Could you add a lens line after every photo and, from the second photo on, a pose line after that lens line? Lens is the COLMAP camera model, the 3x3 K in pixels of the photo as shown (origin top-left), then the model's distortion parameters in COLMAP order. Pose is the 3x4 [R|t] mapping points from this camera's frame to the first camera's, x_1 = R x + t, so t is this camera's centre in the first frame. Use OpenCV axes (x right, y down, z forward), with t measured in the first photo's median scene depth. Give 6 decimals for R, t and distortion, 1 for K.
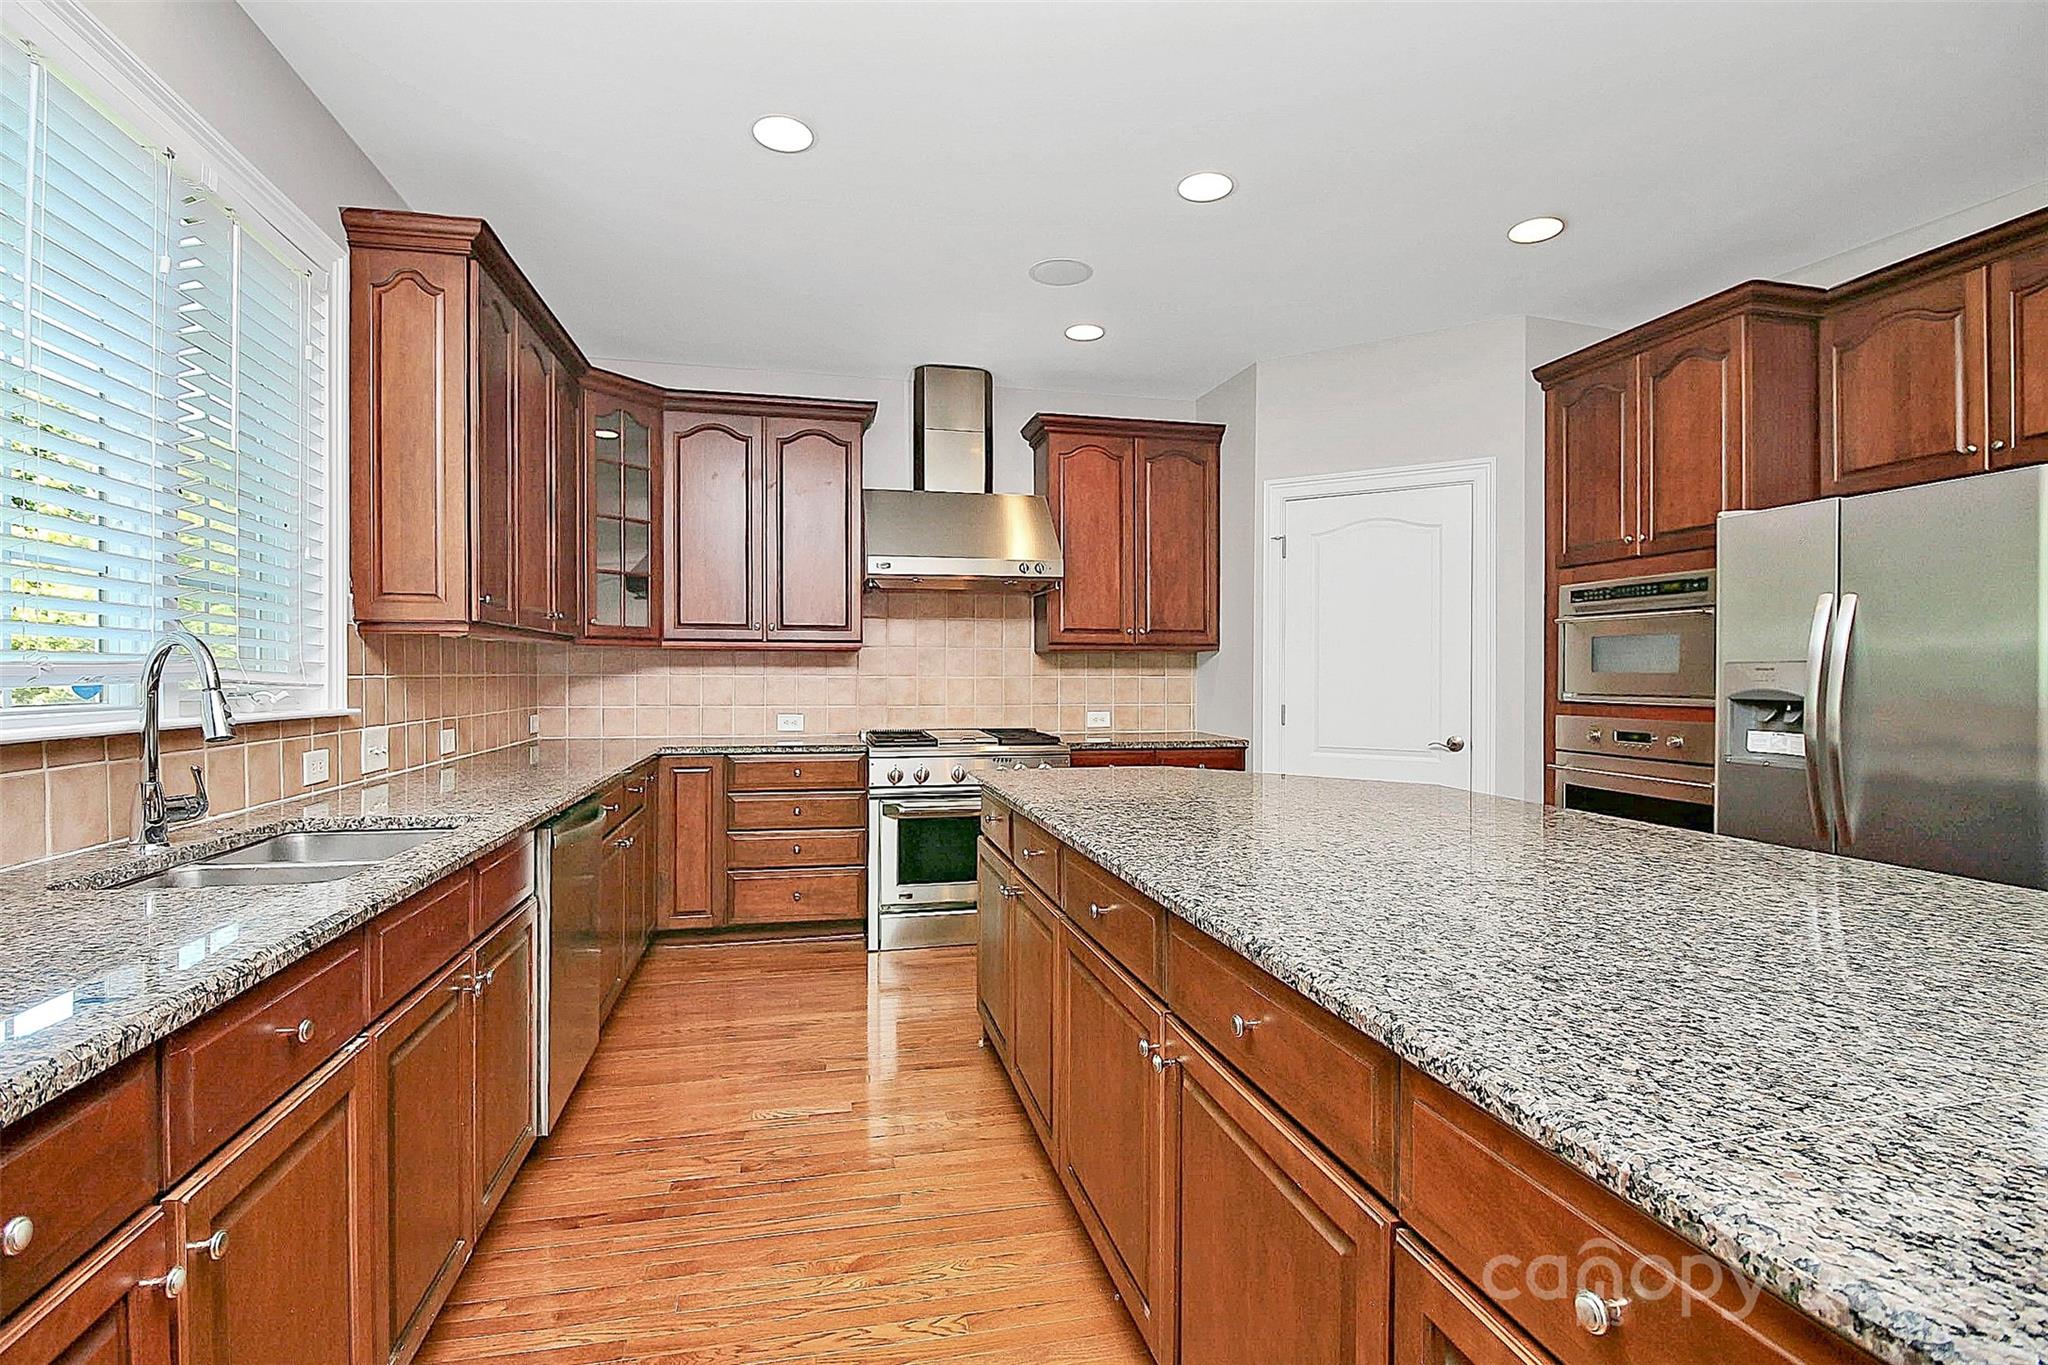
lens RADIAL K [[965.2, 0, 1022.7], [0, 965.2, 675.2], [0, 0, 1]] dist [-0.004993, 0.000597]
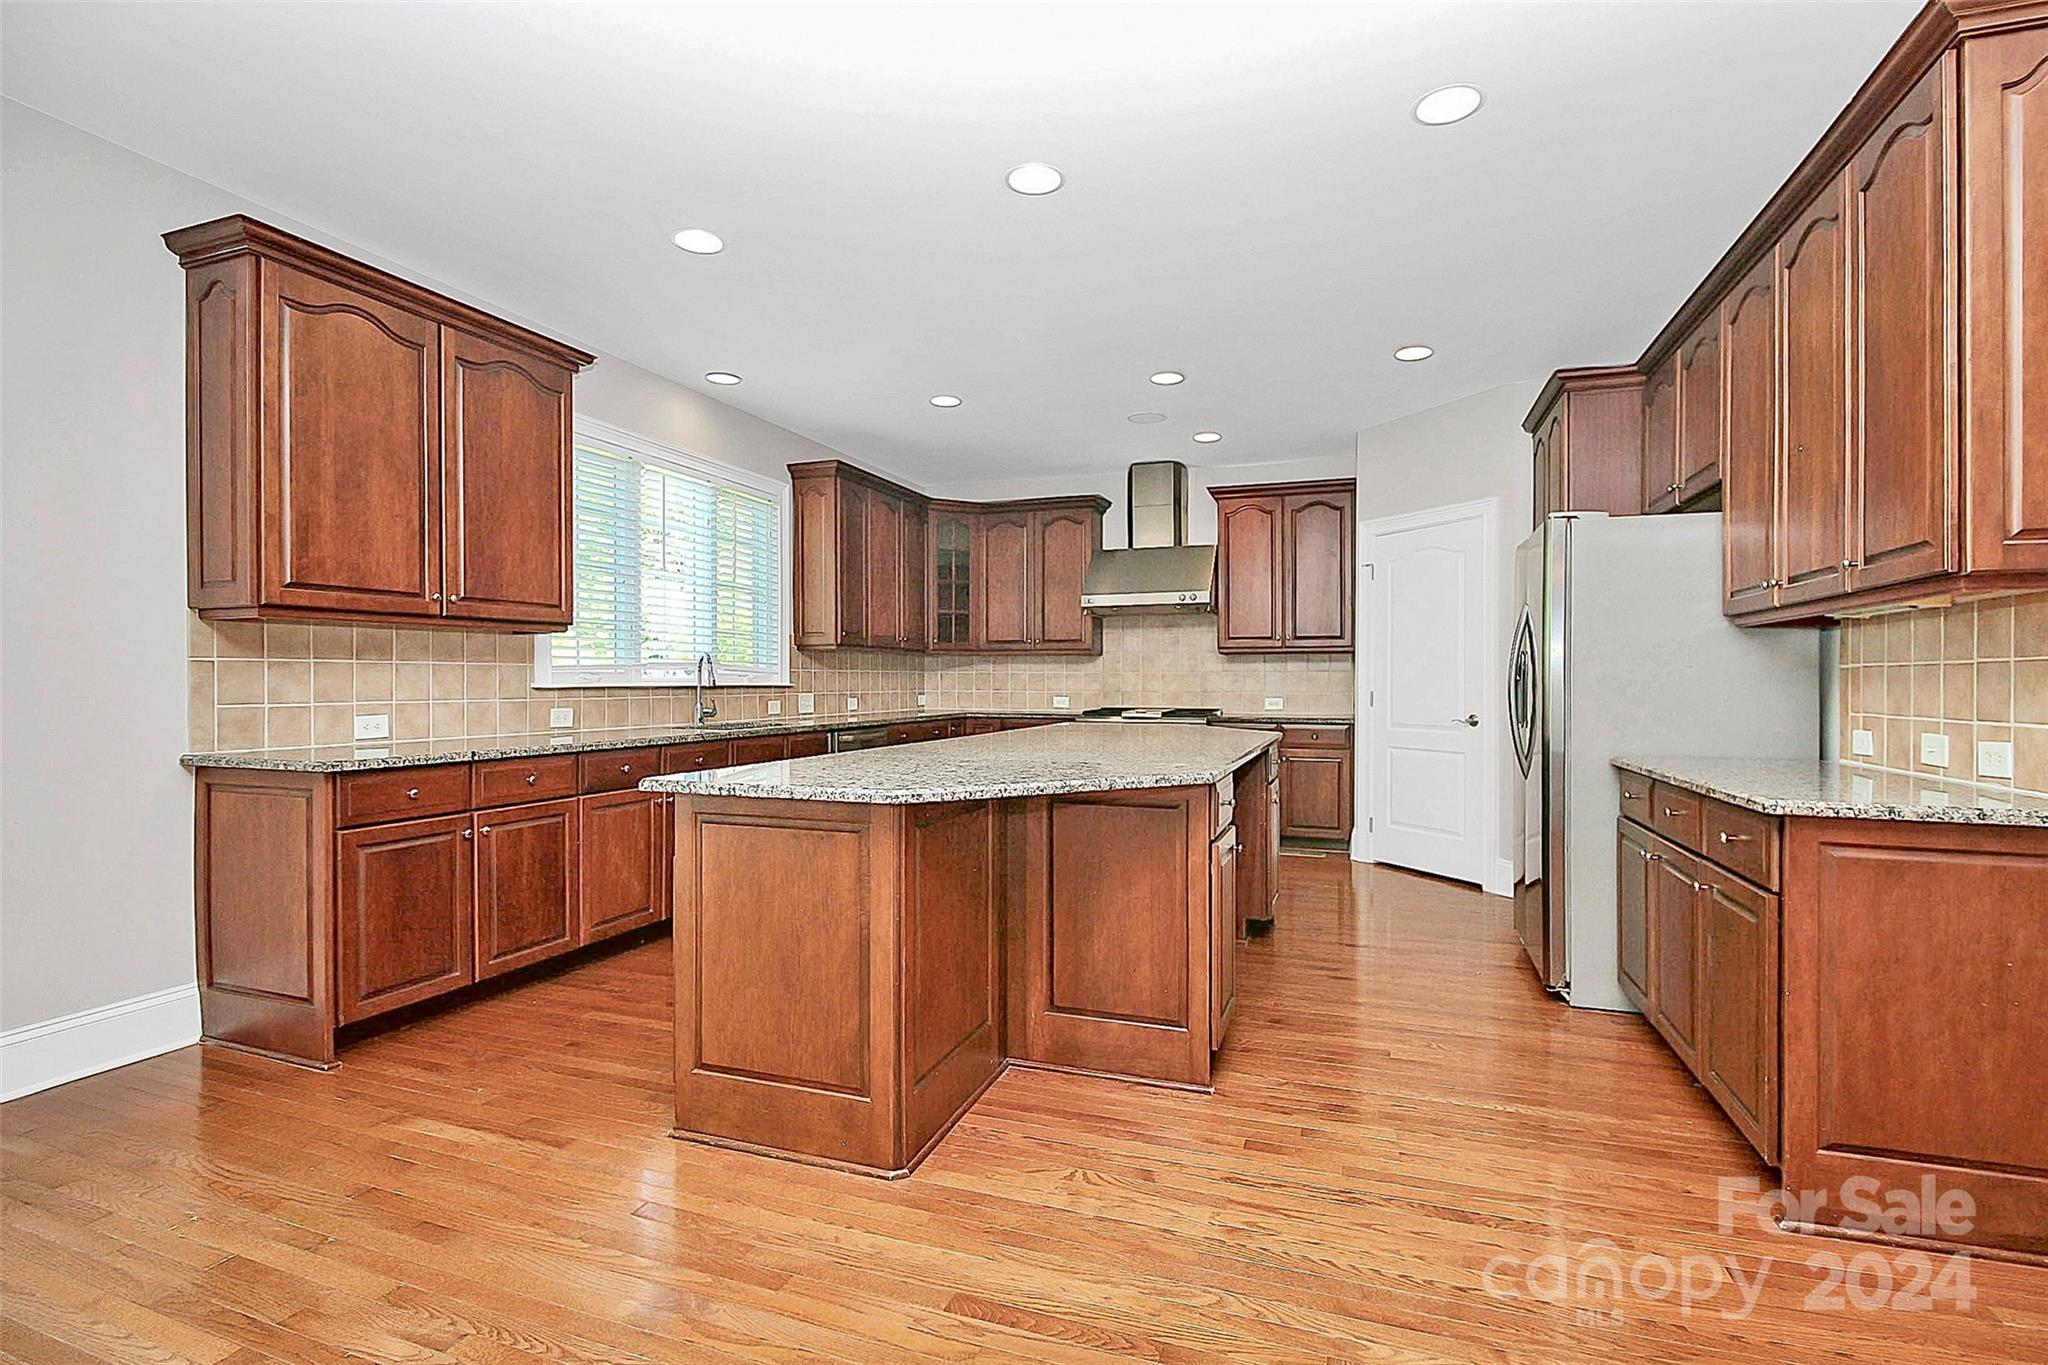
lens RADIAL K [[965.2, 0, 1035.4], [0, 965.2, 680.6], [0, 0, 1]] dist [-0.004993, 0.000597]
pose [[0.846220, -0.000435, -0.532834, 0.631683], [0.000366, 1.000000, -0.000235, 0.017809], [0.532834, 0.000004, 0.846220, -0.393822]]
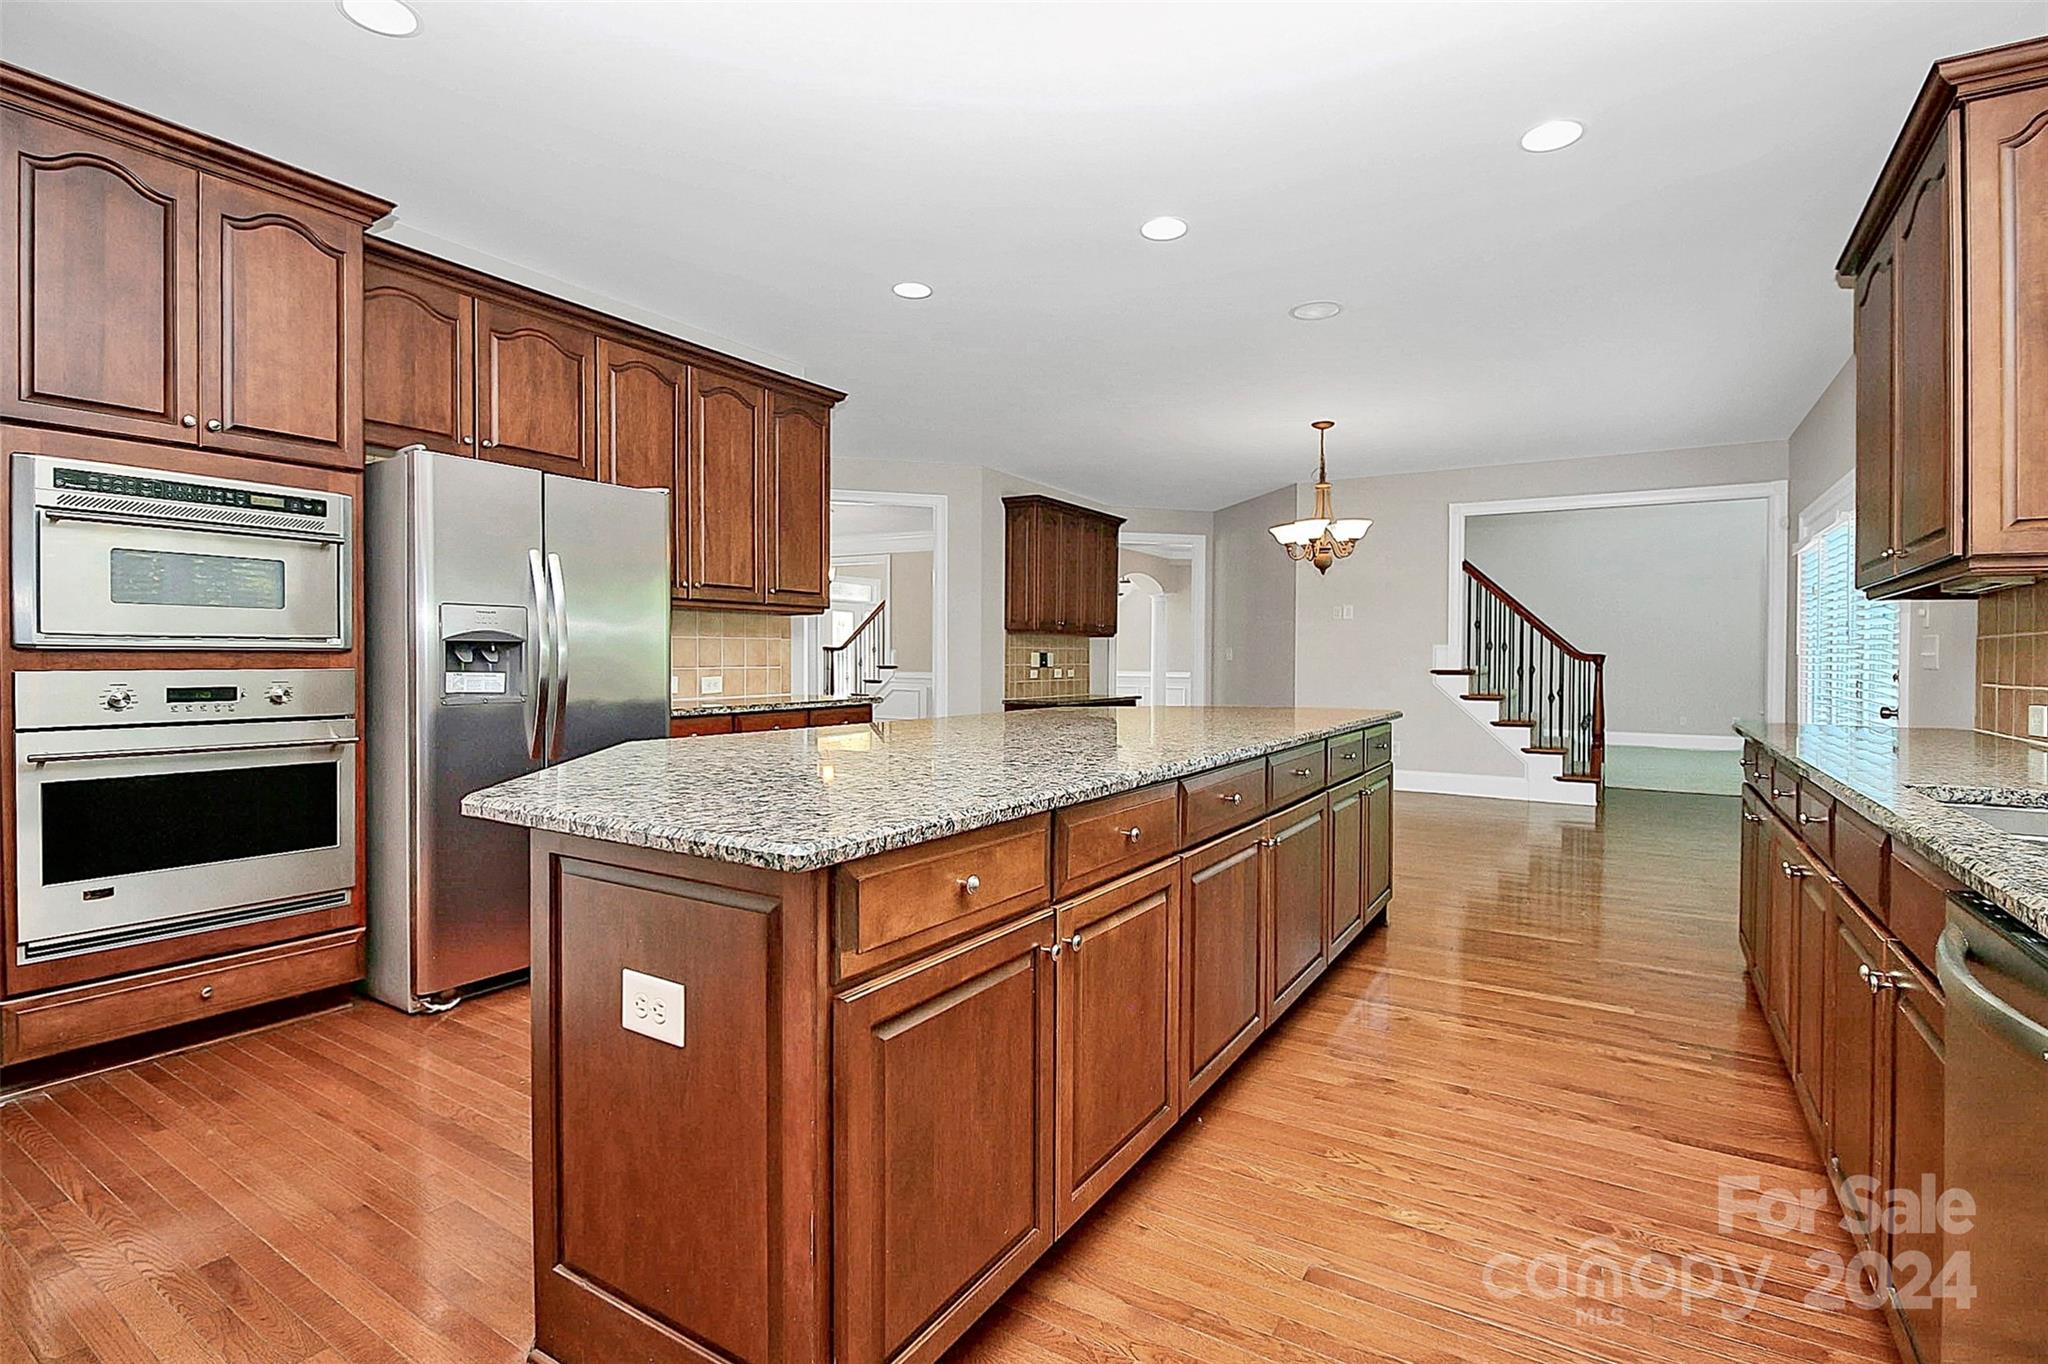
lens RADIAL K [[965.2, 0, 1021.0], [0, 965.2, 664.7], [0, 0, 1]] dist [-0.004993, 0.000597]
pose [[-0.711423, -0.013390, 0.702637, -0.264998], [-0.007807, 0.999907, 0.011150, 0.023531], [-0.702721, 0.002447, -0.711462, 0.902179]]
